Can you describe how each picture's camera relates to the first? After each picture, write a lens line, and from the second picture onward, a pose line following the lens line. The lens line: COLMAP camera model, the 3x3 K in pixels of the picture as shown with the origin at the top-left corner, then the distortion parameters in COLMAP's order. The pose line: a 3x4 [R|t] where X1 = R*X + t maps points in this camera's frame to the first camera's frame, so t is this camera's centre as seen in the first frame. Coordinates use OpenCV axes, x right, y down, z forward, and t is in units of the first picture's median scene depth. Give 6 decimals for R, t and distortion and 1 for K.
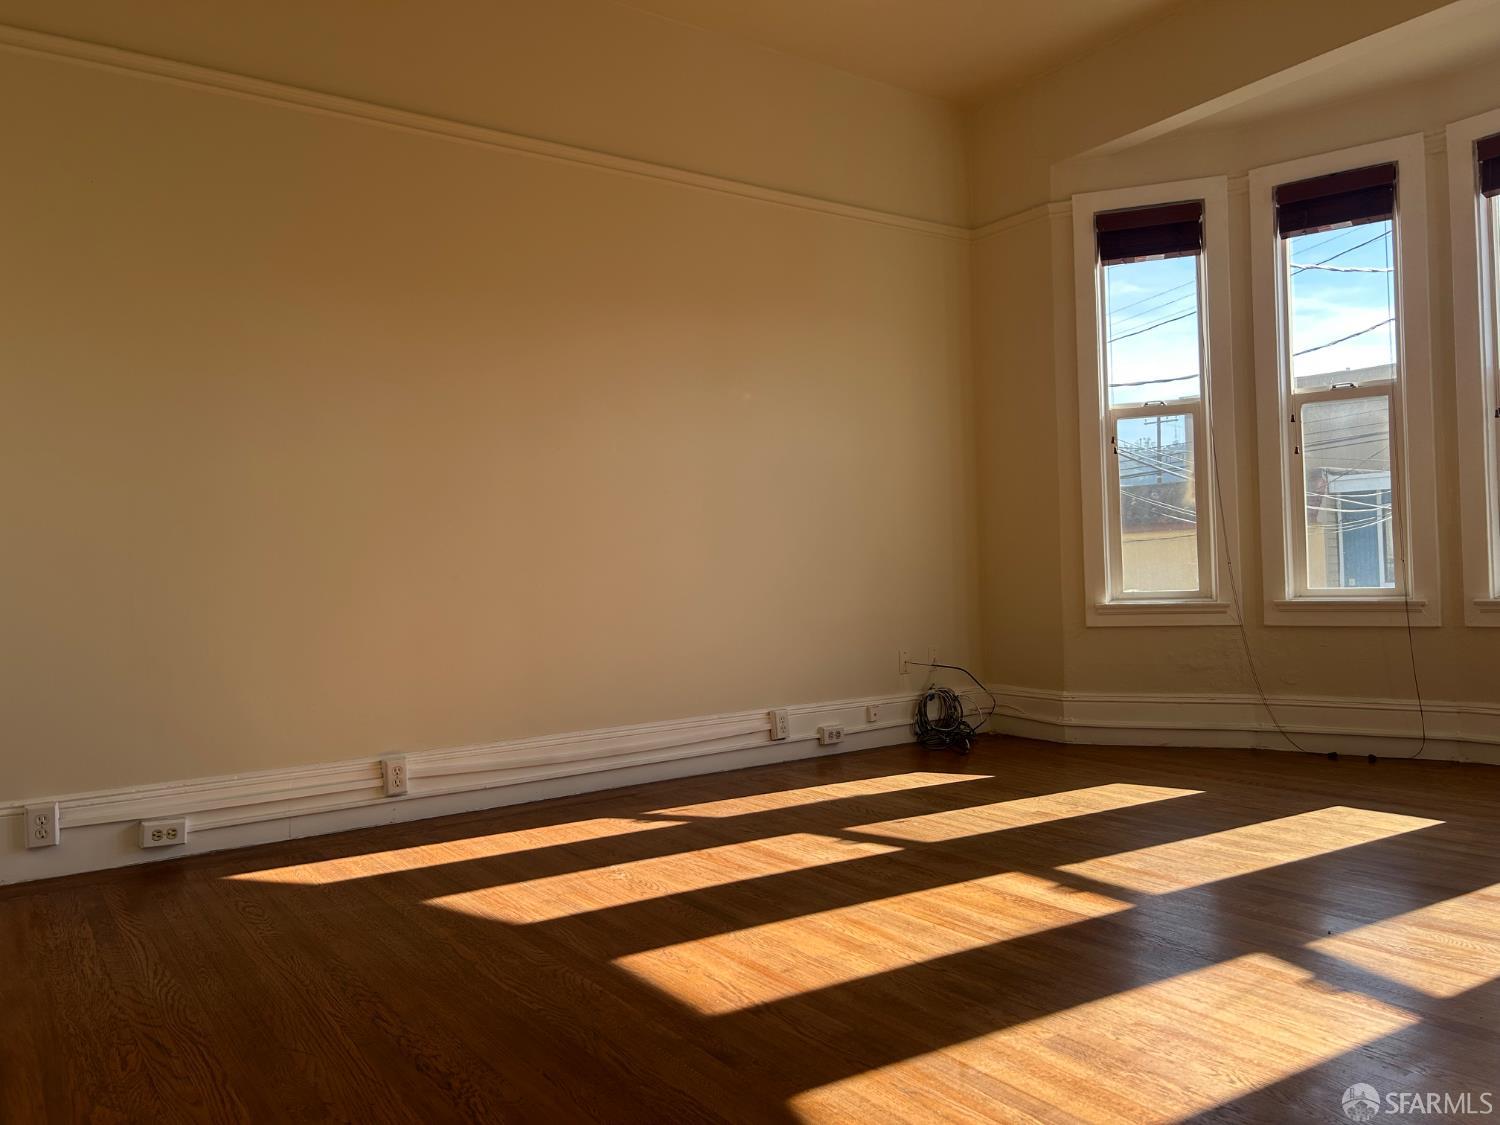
lens RADIAL K [[1163.3, 0, 749.9], [0, 1163.3, 572.3], [0, 0, 1]] dist [0.123733, -0.149168]
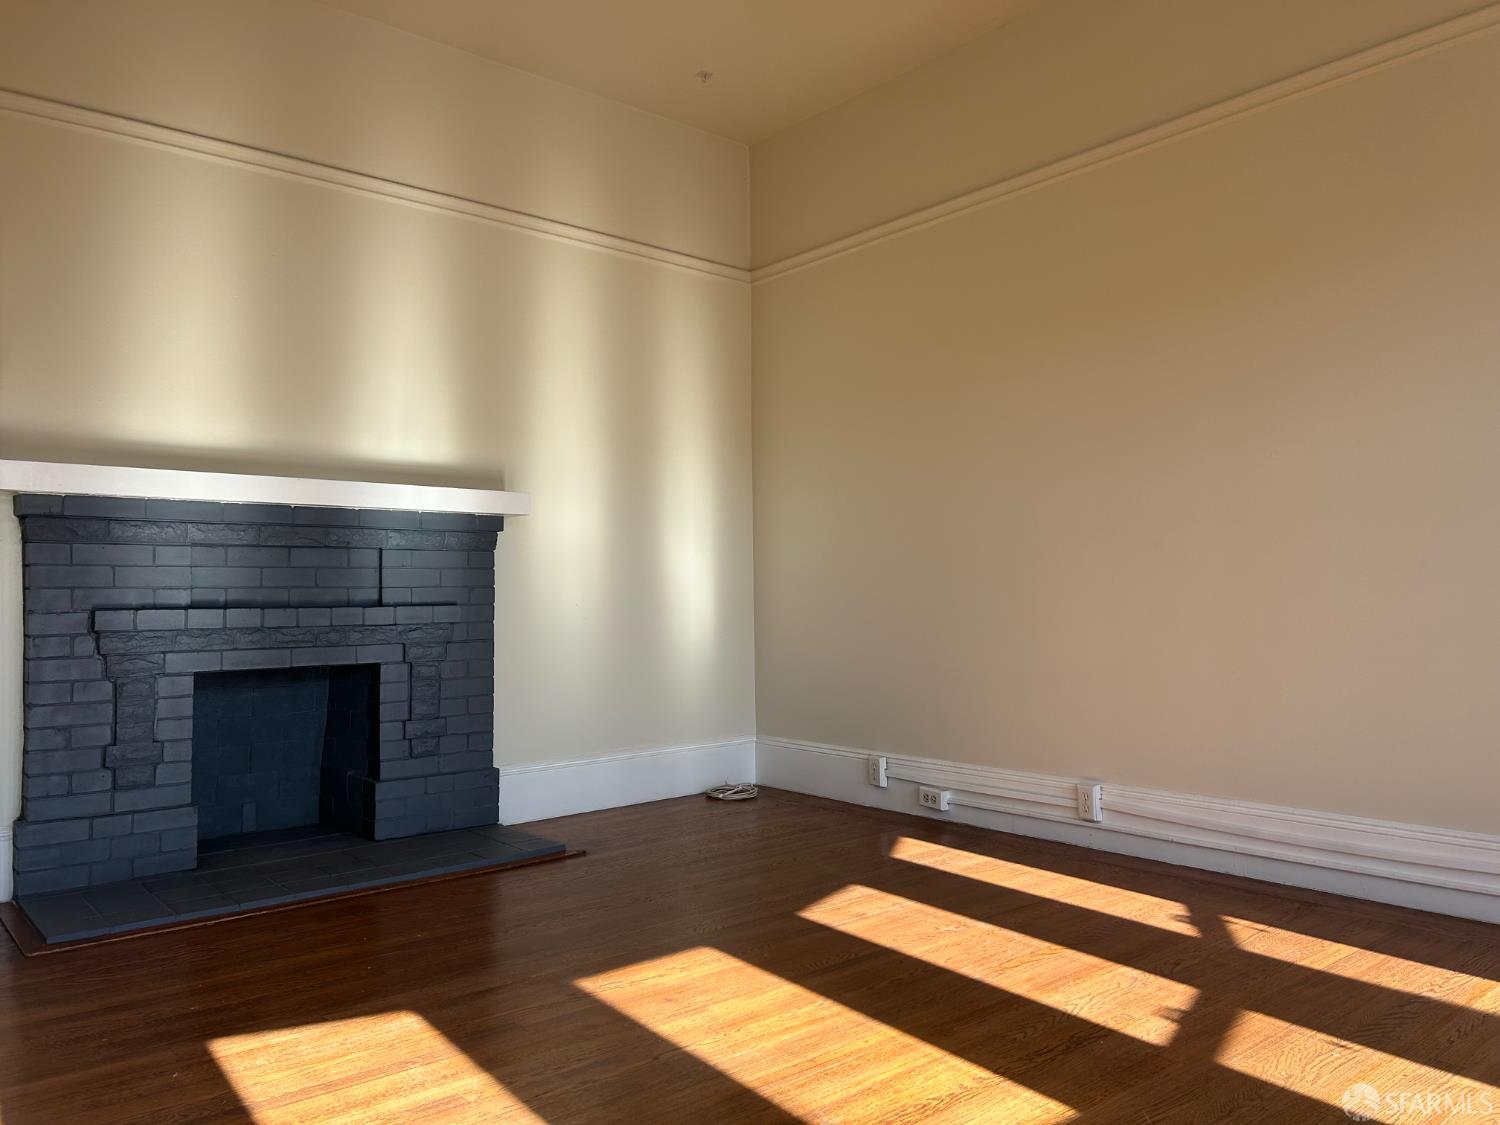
lens RADIAL K [[1125.5, 0, 748.5], [0, 1125.5, 564.1], [0, 0, 1]] dist [0.060242, -0.072293]
pose [[0.072916, -0.006280, -0.997318, 0.545885], [0.001803, 0.999979, -0.006165, -0.024186], [0.997336, -0.001349, 0.072926, 0.516151]]
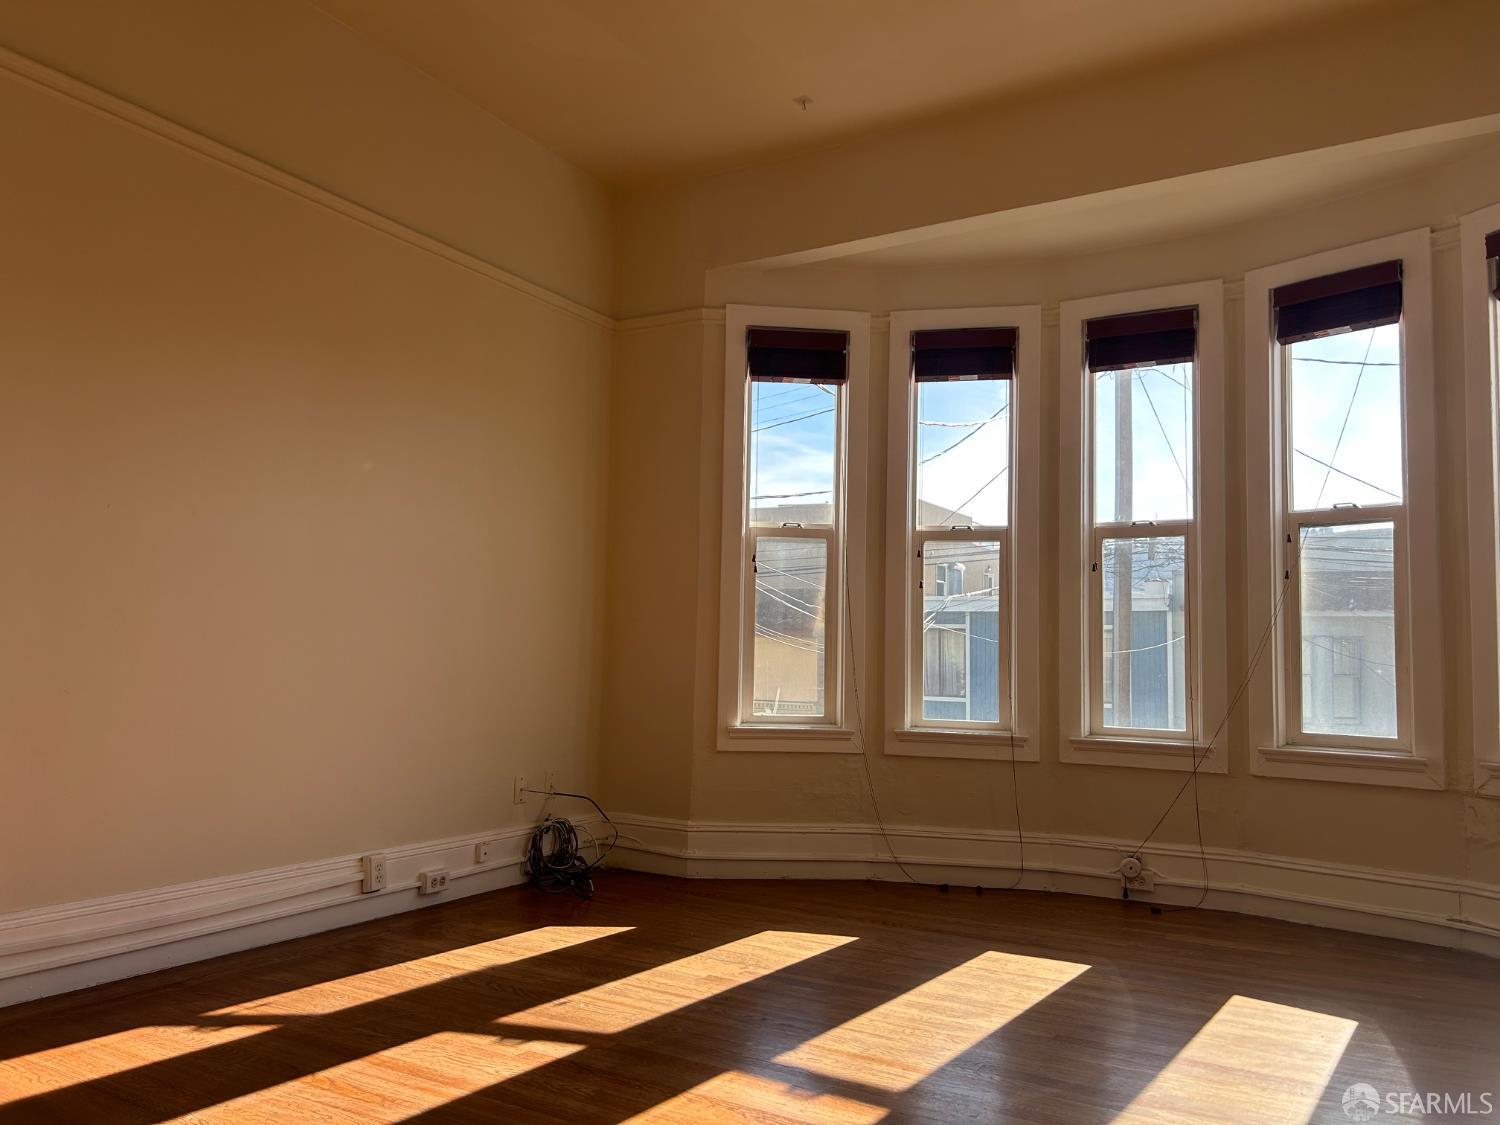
lens RADIAL K [[1163.3, 0, 749.9], [0, 1163.3, 572.3], [0, 0, 1]] dist [0.123733, -0.149168]
pose [[0.907682, 0.079854, 0.411991, -0.092077], [-0.047906, 0.995028, -0.087315, -0.017051], [-0.416915, 0.059518, 0.906995, 0.137904]]
